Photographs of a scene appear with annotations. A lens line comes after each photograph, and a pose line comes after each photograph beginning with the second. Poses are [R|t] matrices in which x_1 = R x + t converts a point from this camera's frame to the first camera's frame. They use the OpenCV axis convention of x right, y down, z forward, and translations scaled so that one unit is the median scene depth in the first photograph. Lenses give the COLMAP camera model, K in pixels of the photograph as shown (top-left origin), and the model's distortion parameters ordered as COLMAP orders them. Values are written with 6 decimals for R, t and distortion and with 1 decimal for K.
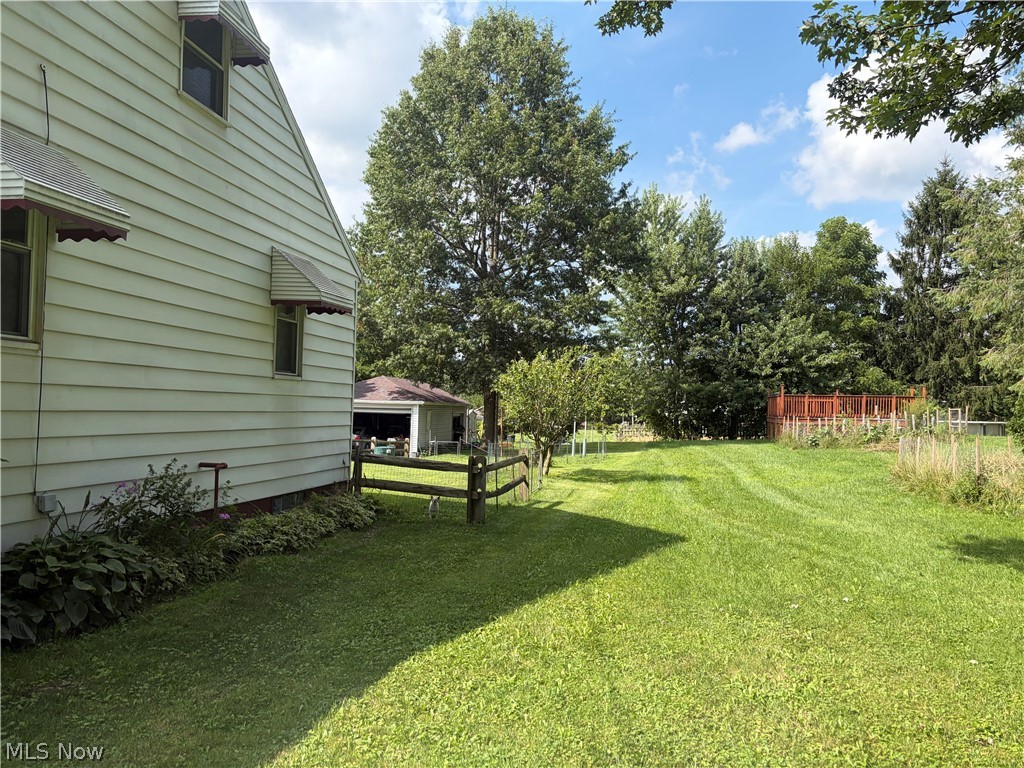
lens RADIAL K [[780.3, 0, 510.7], [0, 780.3, 389.8], [0, 0, 1]] dist [0.031905, -0.022507]
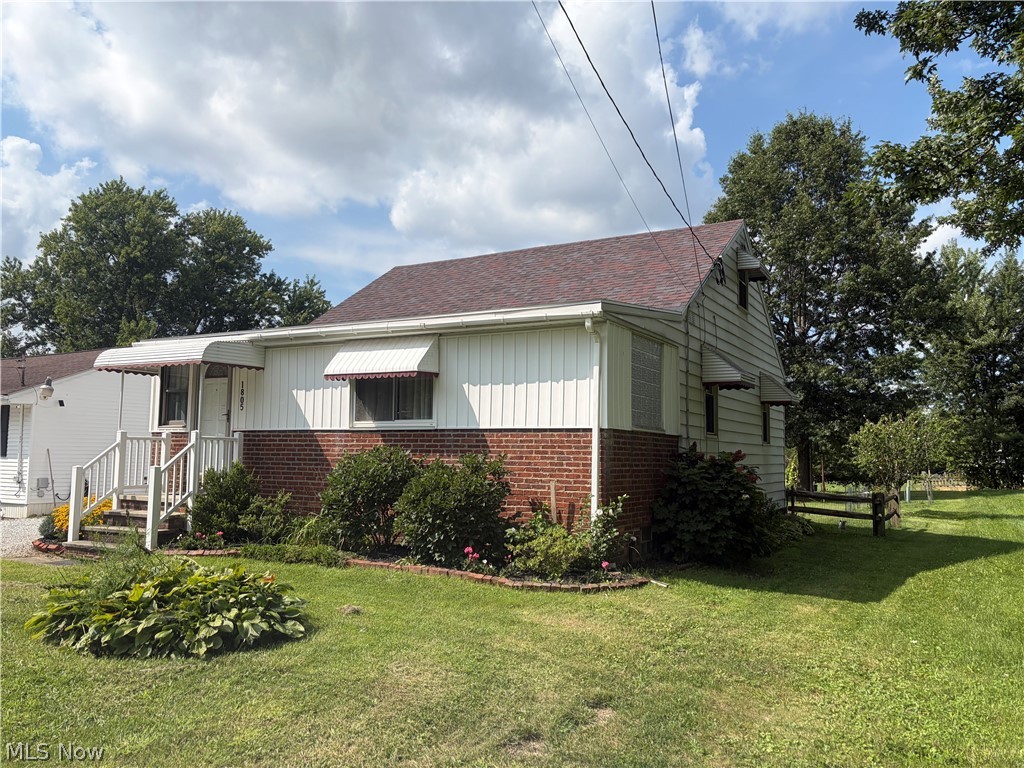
lens RADIAL K [[780.3, 0, 513.2], [0, 780.3, 376.5], [0, 0, 1]] dist [0.031905, -0.022507]
pose [[0.948494, -0.042540, -0.313926, -0.067352], [0.017005, 0.996351, -0.083637, -0.007525], [0.316338, 0.073991, 0.945757, -0.209549]]
